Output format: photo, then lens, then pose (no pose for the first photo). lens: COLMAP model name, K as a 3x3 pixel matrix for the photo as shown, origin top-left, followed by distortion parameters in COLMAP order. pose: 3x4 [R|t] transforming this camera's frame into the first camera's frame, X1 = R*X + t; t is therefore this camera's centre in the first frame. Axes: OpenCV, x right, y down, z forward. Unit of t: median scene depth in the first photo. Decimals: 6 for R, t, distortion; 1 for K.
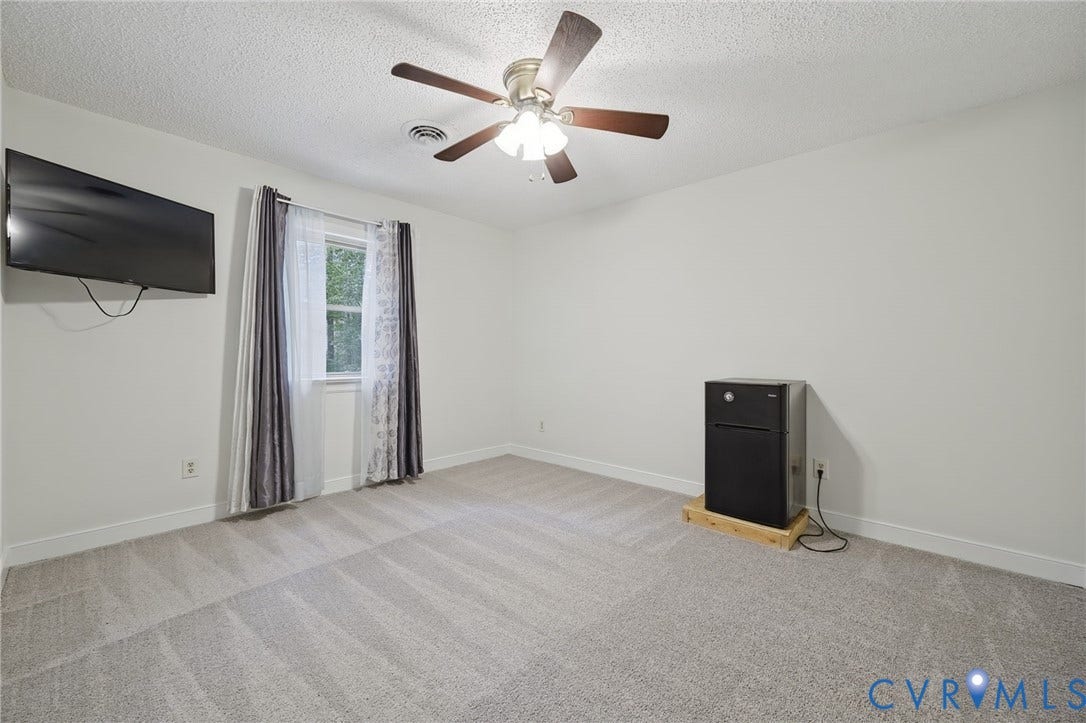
lens RADIAL K [[429.7, 0, 544.6], [0, 429.7, 356.9], [0, 0, 1]] dist [-0.000970, 0.000285]
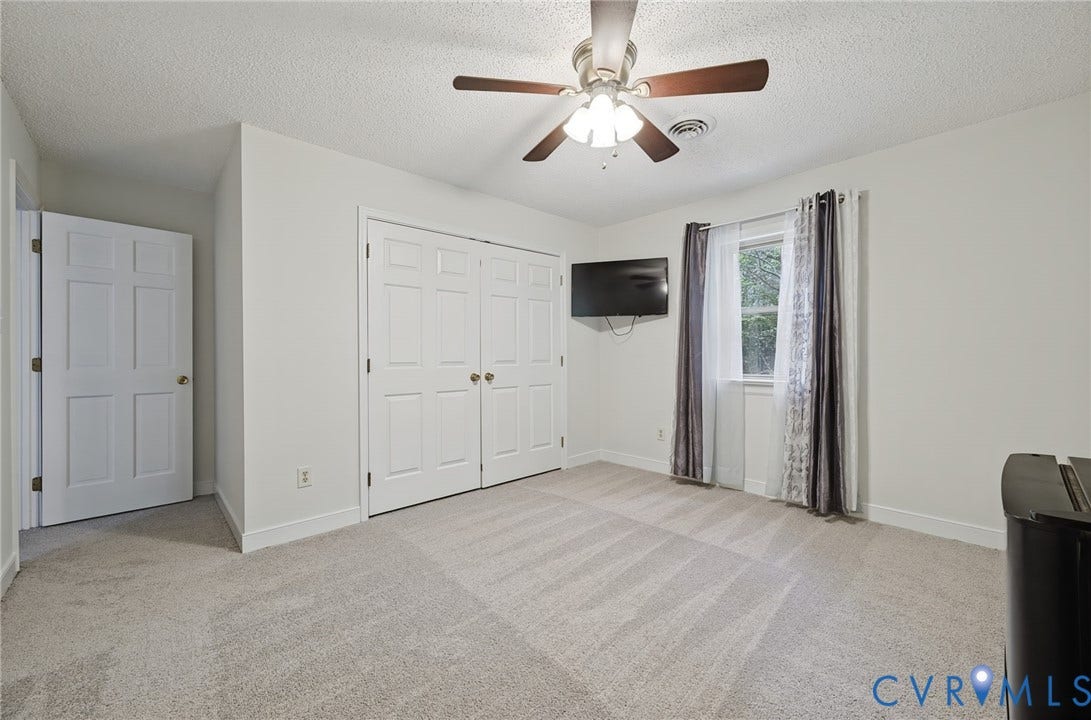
lens RADIAL K [[434.0, 0, 545.5], [0, 434.0, 360.0], [0, 0, 1]] dist [0.000408, 0.000025]
pose [[-0.082502, 0.005952, -0.996573, 0.631252], [-0.006062, 0.999961, 0.006474, -0.002268], [0.996572, 0.006575, -0.082463, 0.661260]]
